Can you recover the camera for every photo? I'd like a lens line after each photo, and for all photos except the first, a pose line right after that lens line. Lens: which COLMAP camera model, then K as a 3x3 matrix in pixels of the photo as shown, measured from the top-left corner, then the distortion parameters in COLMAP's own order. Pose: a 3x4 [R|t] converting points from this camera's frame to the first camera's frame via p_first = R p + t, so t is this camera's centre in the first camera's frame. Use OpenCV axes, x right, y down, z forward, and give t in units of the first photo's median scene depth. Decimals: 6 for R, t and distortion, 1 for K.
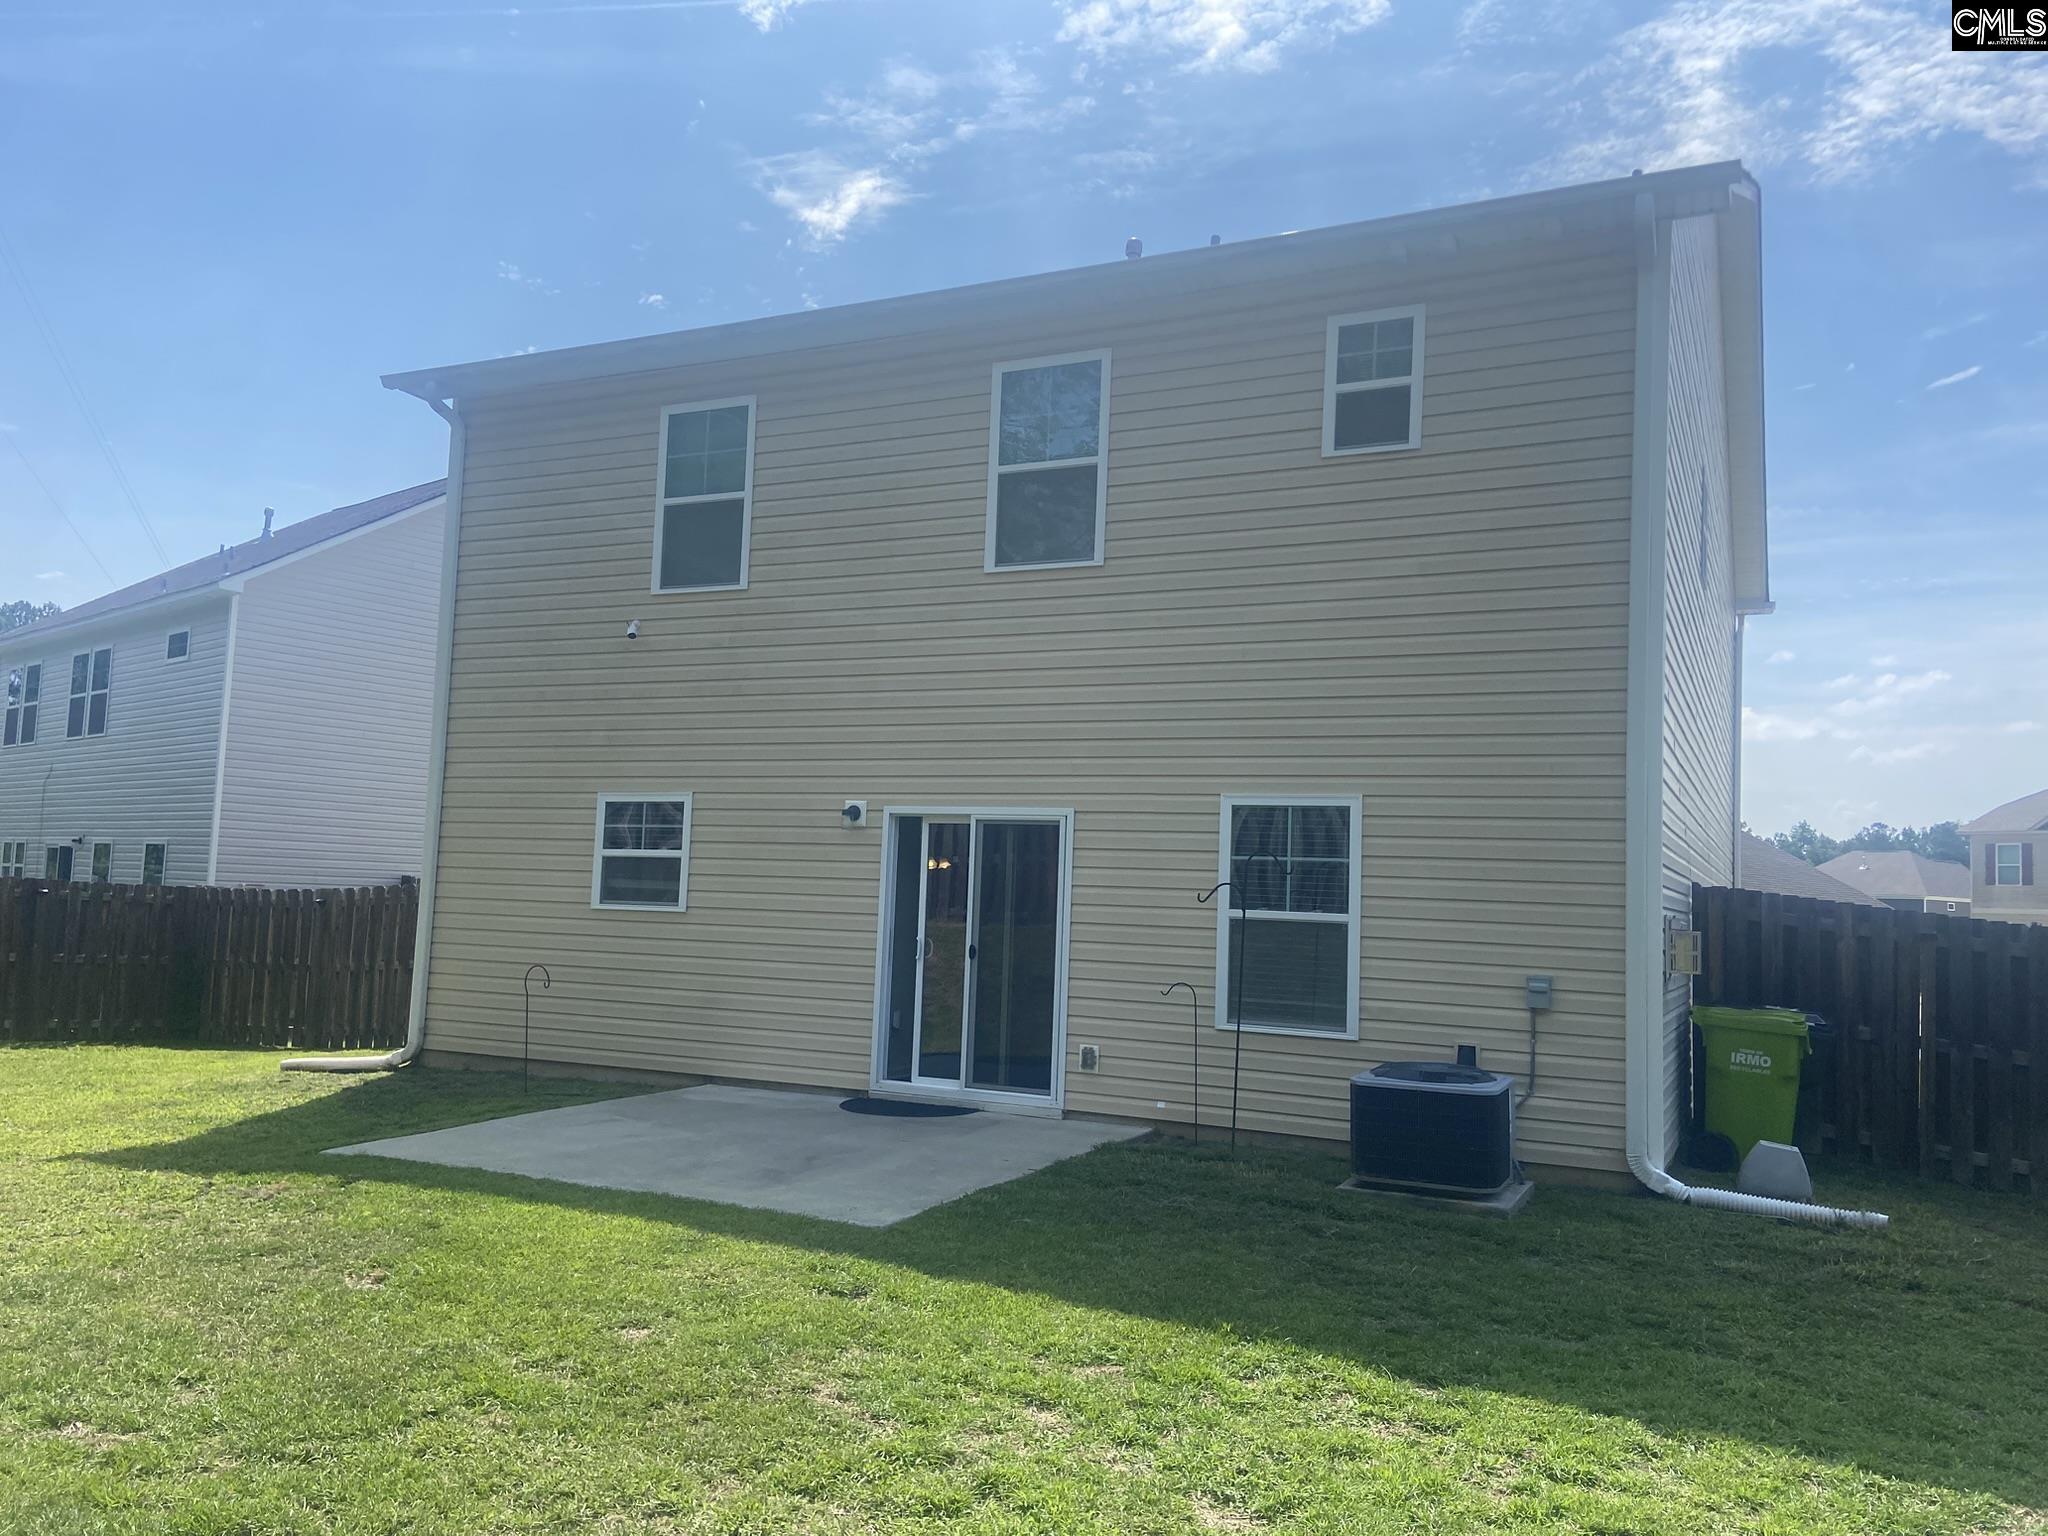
lens RADIAL K [[1539.7, 0, 1021.1], [0, 1539.7, 770.0], [0, 0, 1]] dist [0.109317, -0.132624]
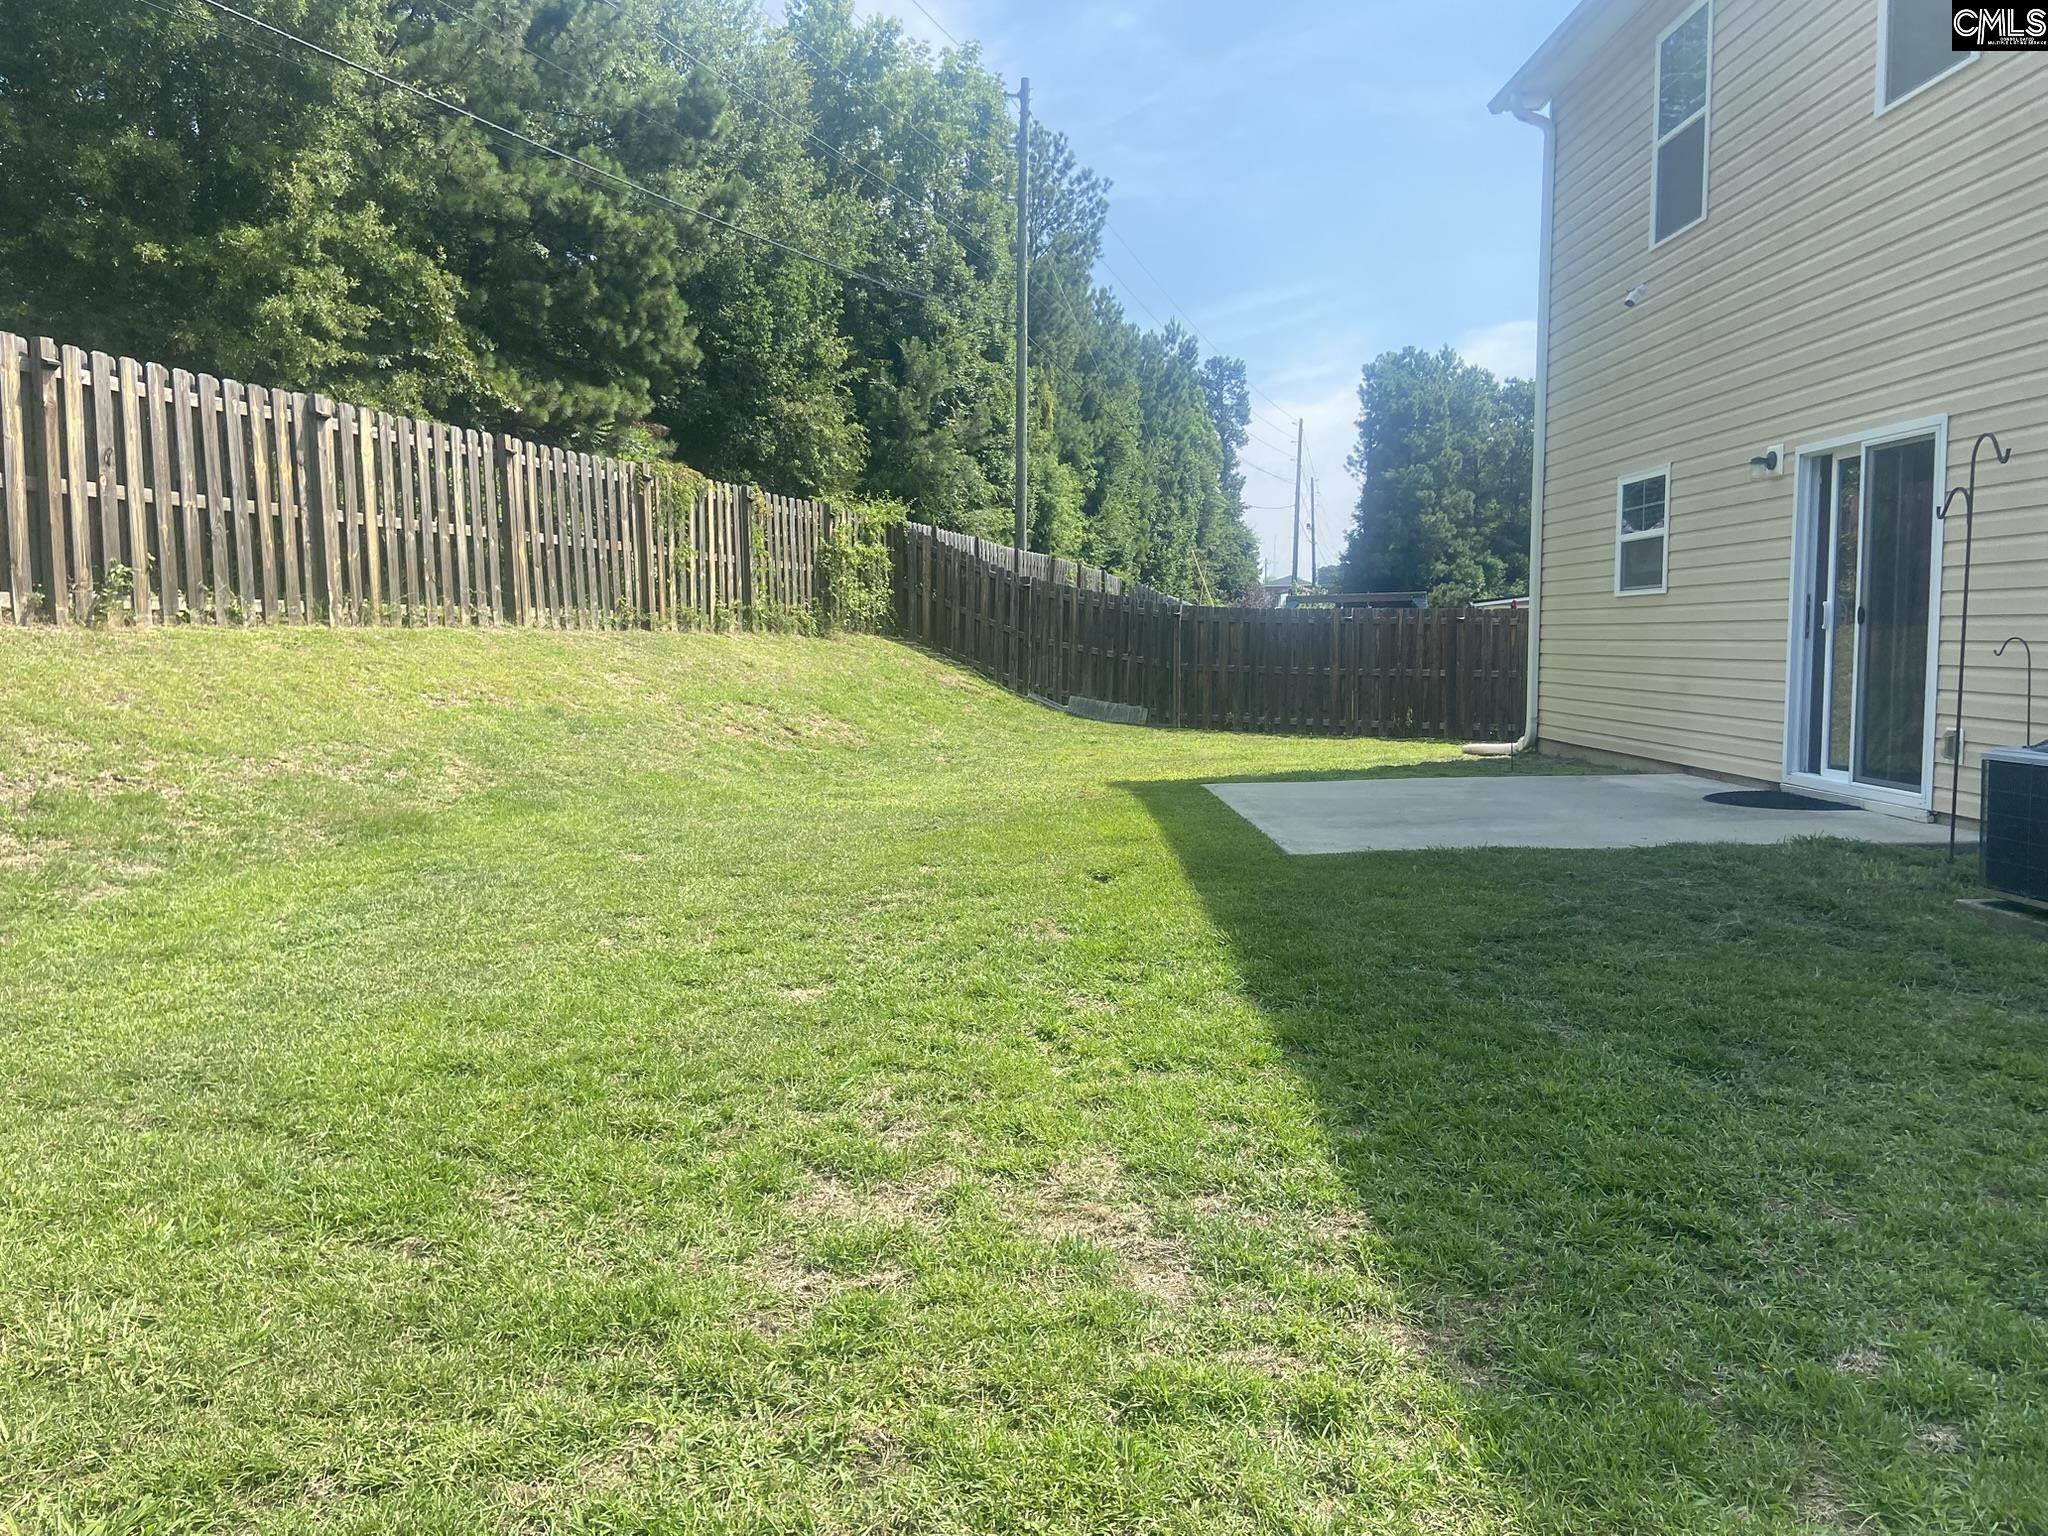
lens RADIAL K [[1539.7, 0, 1017.1], [0, 1539.7, 773.9], [0, 0, 1]] dist [0.109317, -0.132624]
pose [[0.446076, 0.041463, -0.894034, 0.486535], [0.098088, 0.990644, 0.094884, 0.076089], [0.889604, -0.130019, 0.437836, 0.234482]]
